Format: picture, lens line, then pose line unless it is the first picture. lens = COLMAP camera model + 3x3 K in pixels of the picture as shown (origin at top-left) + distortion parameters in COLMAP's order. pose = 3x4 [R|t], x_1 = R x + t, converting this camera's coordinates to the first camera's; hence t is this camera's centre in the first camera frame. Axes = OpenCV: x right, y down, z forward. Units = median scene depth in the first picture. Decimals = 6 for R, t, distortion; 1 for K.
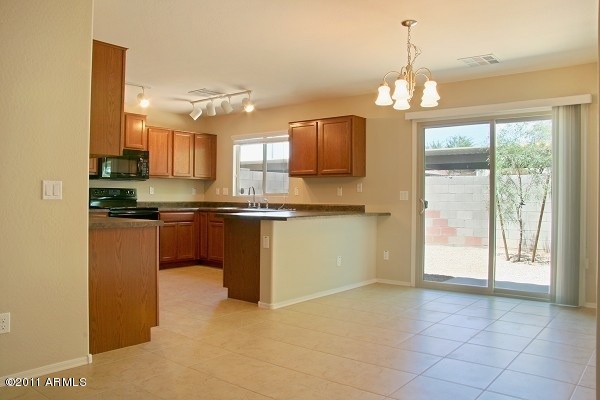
lens RADIAL K [[468.9, 0, 300.0], [0, 468.9, 200.0], [0, 0, 1]] dist [-0.155662, 0.113934]
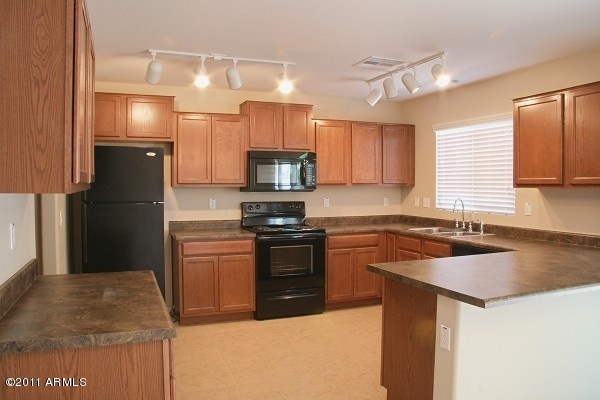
lens RADIAL K [[468.9, 0, 300.0], [0, 468.9, 200.0], [0, 0, 1]] dist [-0.155662, 0.113934]
pose [[0.877053, 0.004650, -0.480371, 0.016831], [0.005658, 0.999784, 0.020009, -0.044991], [0.480360, -0.020267, 0.876837, 0.324256]]
